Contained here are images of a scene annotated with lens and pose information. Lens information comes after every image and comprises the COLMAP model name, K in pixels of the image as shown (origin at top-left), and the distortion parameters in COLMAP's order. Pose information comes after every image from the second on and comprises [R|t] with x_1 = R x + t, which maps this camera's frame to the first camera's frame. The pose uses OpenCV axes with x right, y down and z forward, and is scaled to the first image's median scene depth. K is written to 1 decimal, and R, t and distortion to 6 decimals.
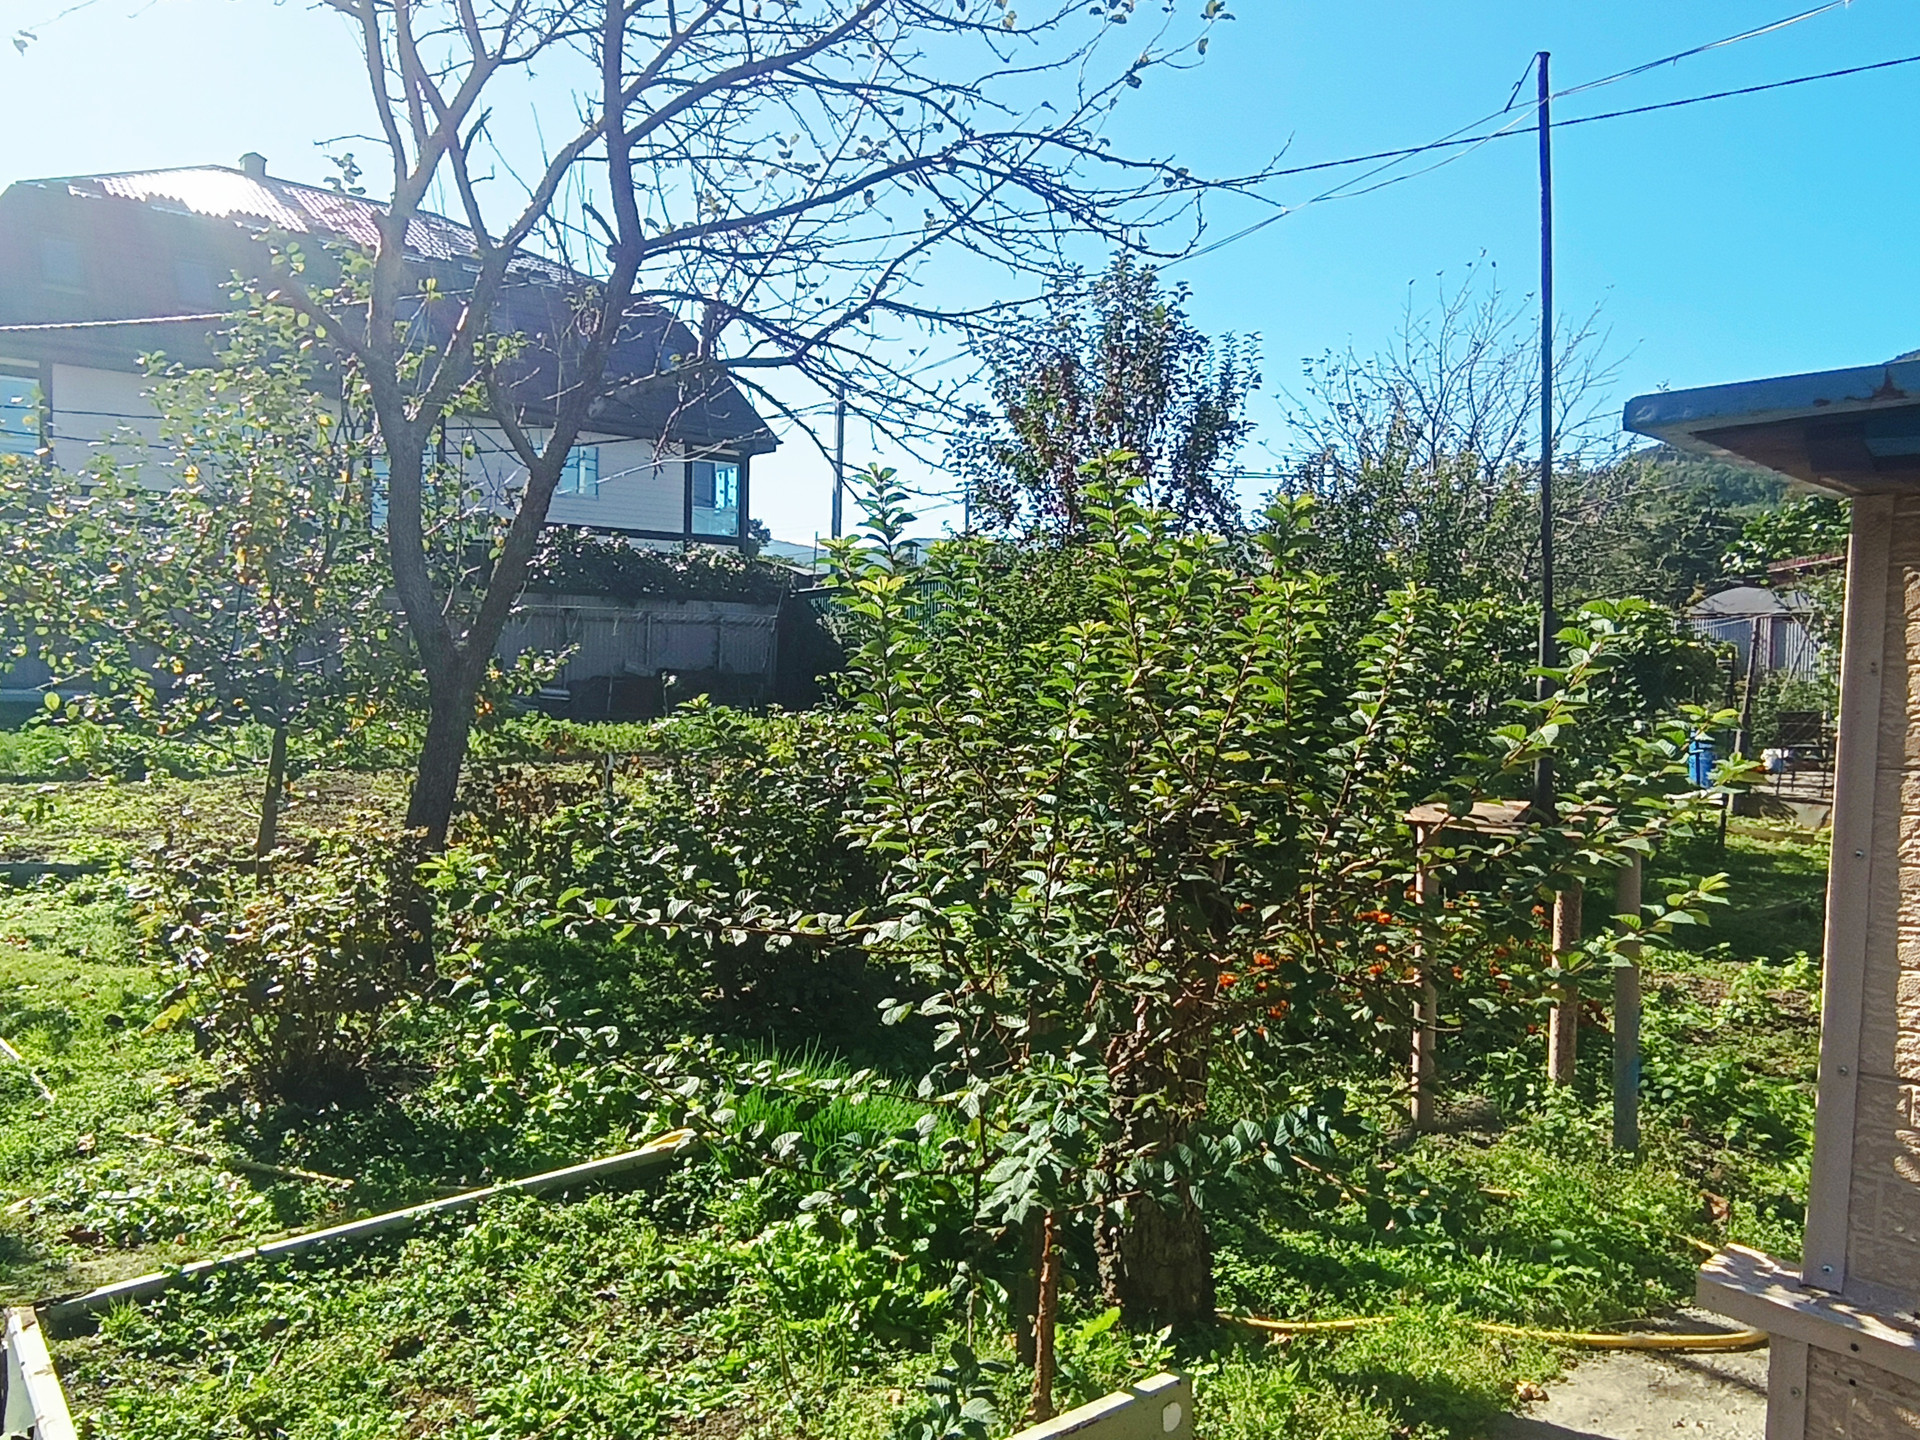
lens RADIAL K [[1395.5, 0, 960.0], [0, 1395.5, 720.0], [0, 0, 1]] dist [0.004339, -0.005505]
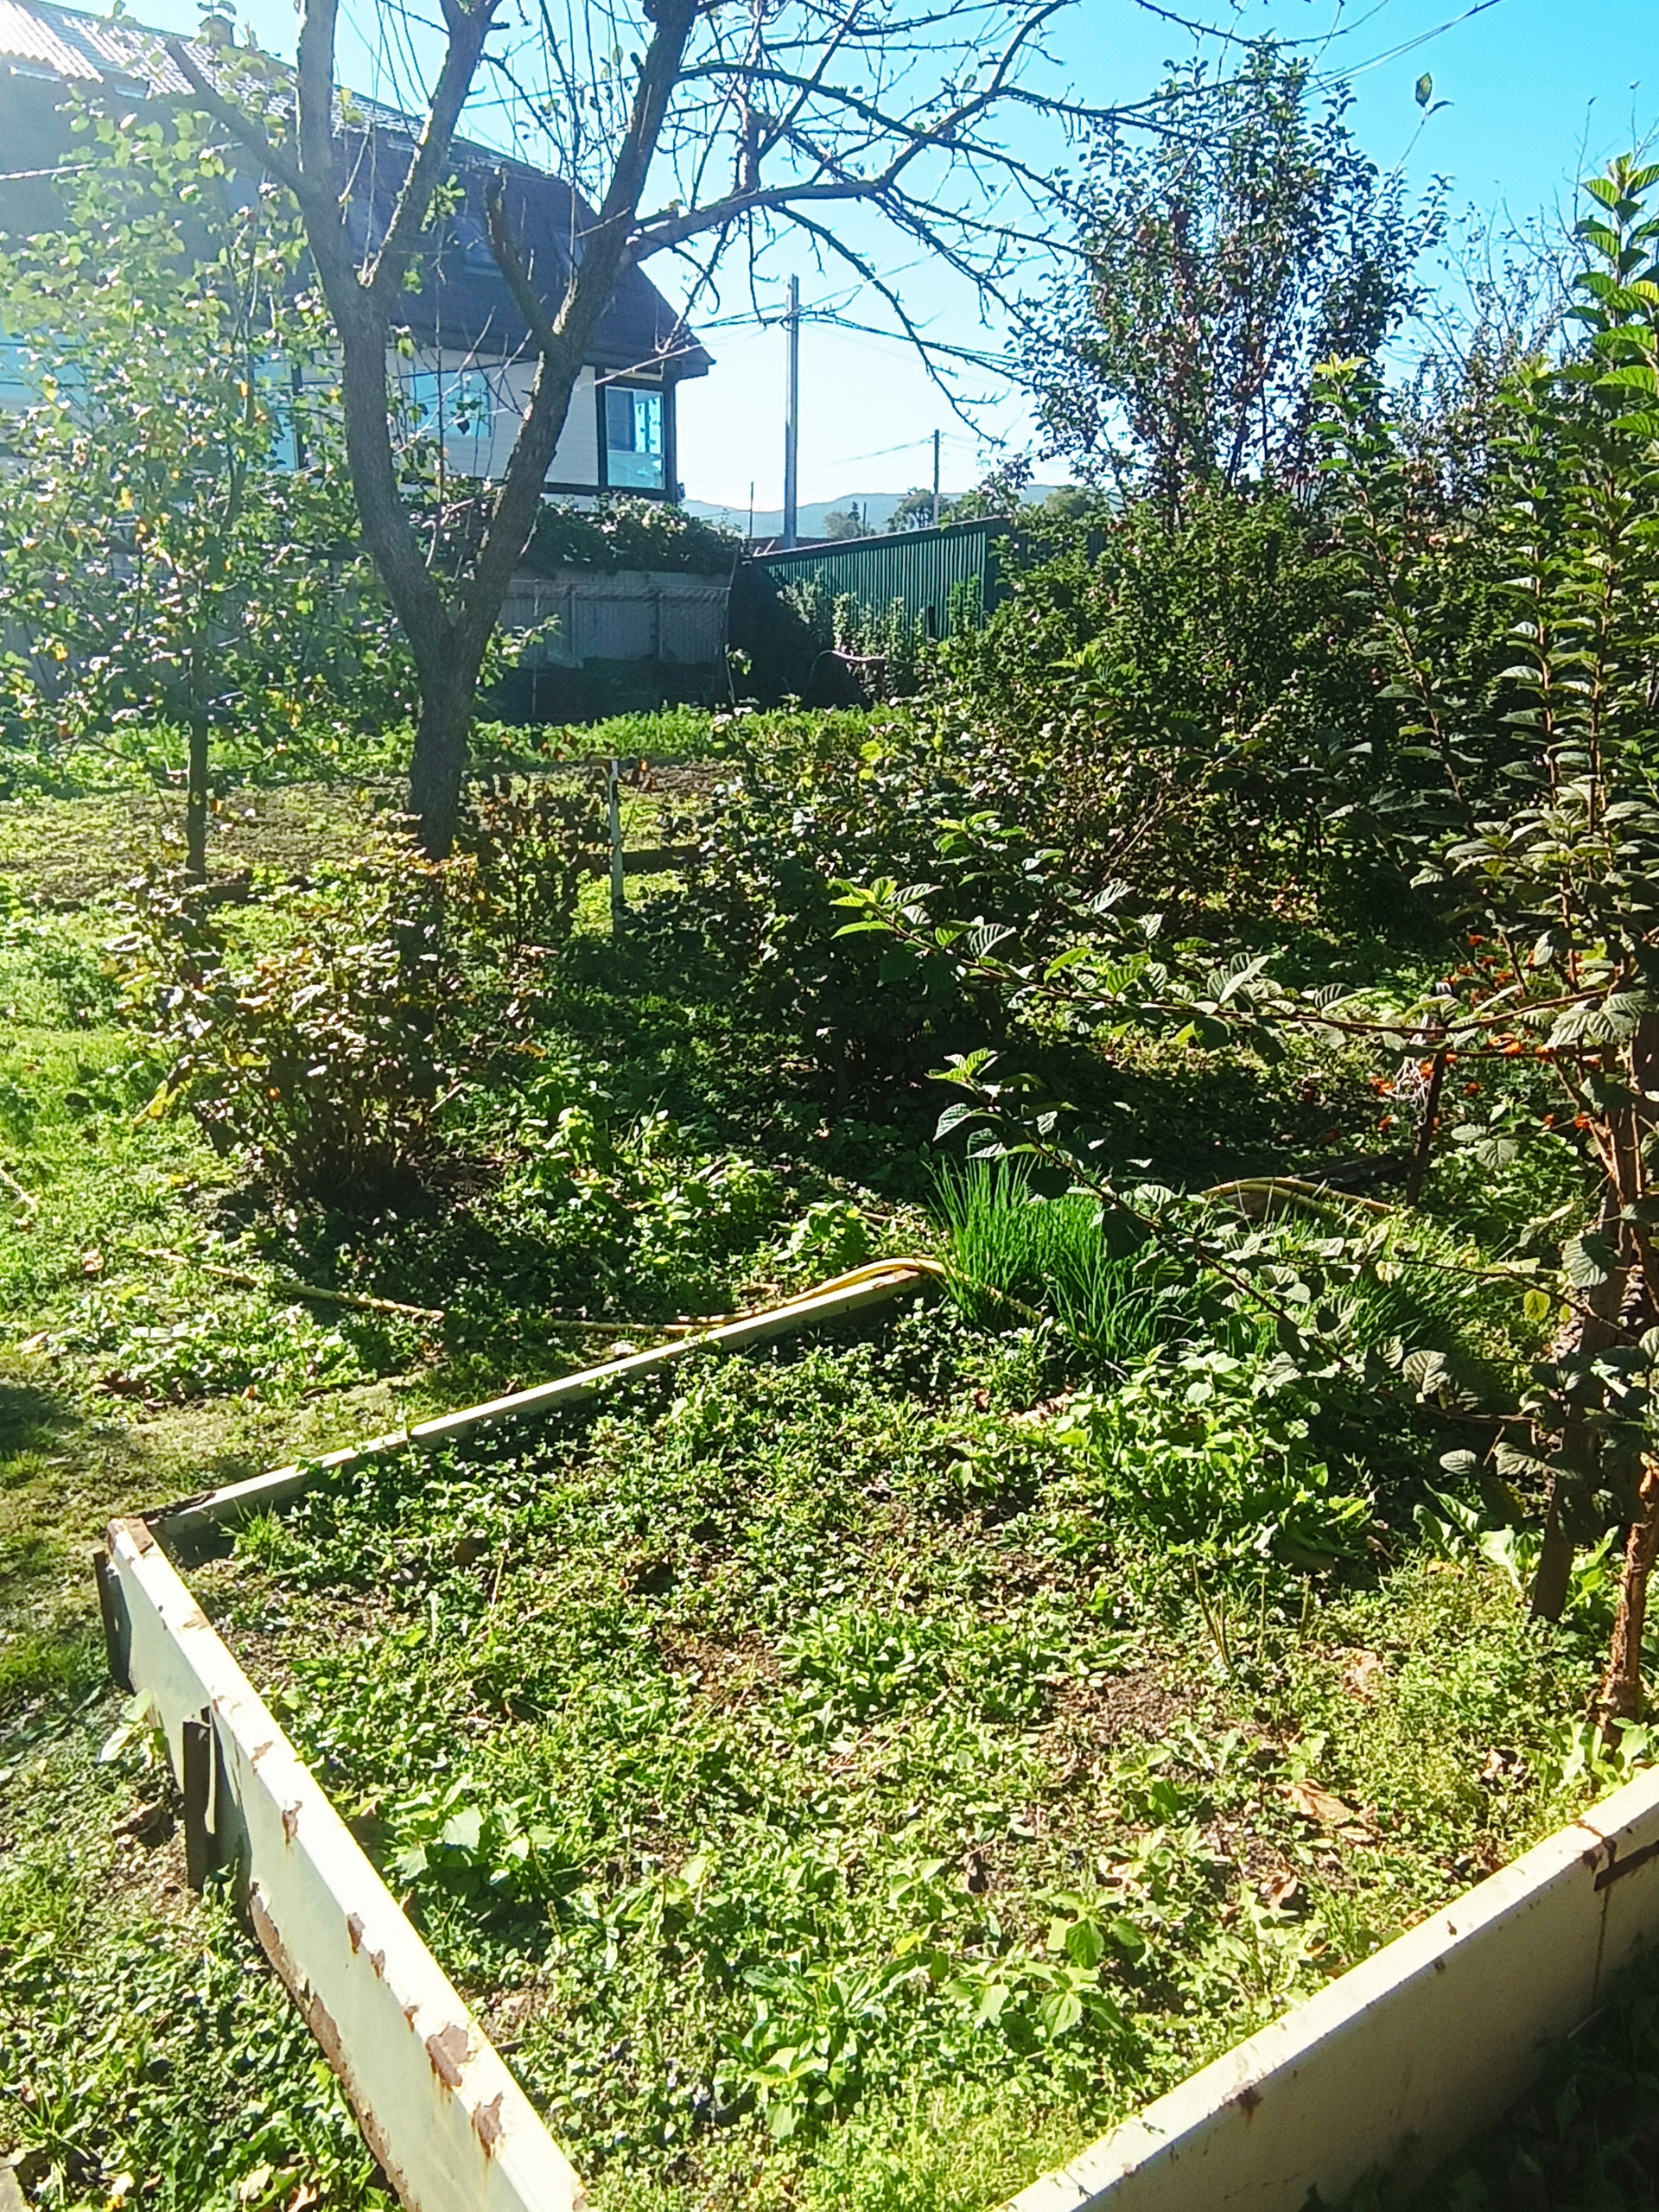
lens RADIAL K [[1607.8, 0, 848.0], [0, 1607.8, 1103.6], [0, 0, 1]] dist [0.004339, -0.005505]
pose [[0.999194, -0.001099, -0.040119, -0.172694], [0.010342, 0.972920, 0.230910, 0.011278], [0.038778, -0.231139, 0.972148, 0.162782]]
